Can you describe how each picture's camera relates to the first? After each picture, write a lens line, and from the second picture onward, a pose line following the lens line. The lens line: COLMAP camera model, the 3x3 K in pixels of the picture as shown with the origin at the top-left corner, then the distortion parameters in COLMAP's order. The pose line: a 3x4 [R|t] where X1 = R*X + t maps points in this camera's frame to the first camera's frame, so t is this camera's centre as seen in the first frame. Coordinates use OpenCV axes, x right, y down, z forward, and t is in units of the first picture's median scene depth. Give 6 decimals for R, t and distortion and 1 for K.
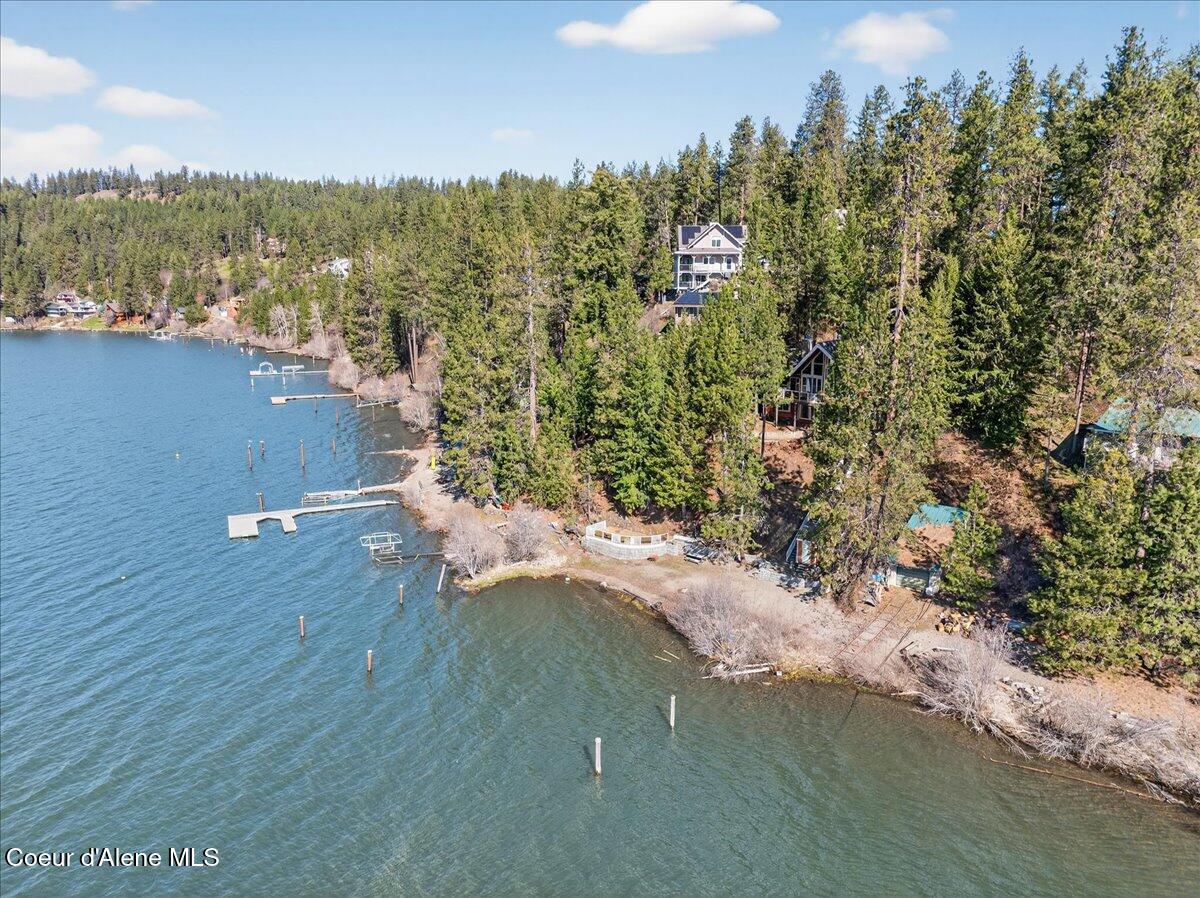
lens RADIAL K [[847.1, 0, 604.5], [0, 847.1, 440.7], [0, 0, 1]] dist [-0.025086, -0.010035]
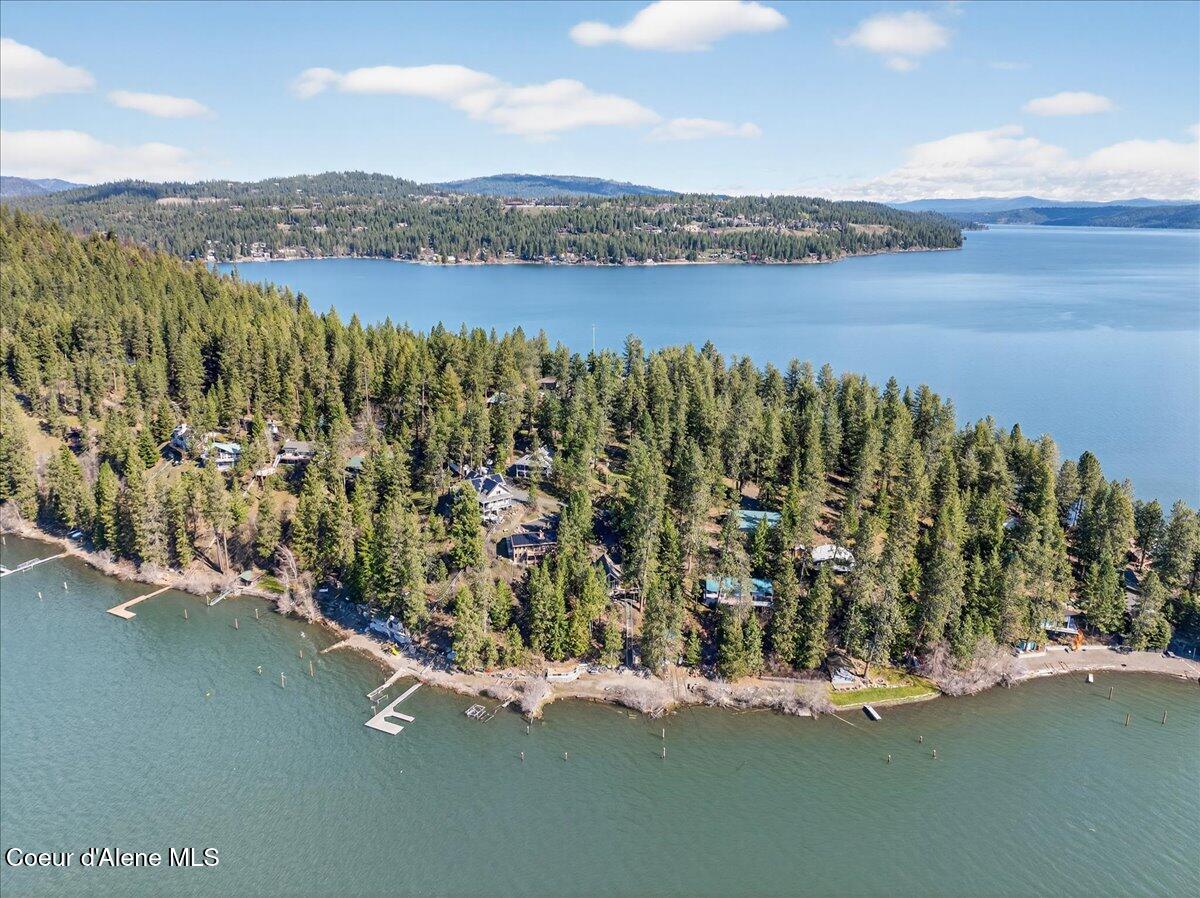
lens RADIAL K [[847.1, 0, 613.2], [0, 847.1, 420.5], [0, 0, 1]] dist [-0.025086, -0.010035]
pose [[0.764510, -0.157223, 0.625145, -1.311458], [0.123287, 0.987560, 0.097599, -0.846823], [-0.632713, 0.002457, 0.774383, -1.013686]]
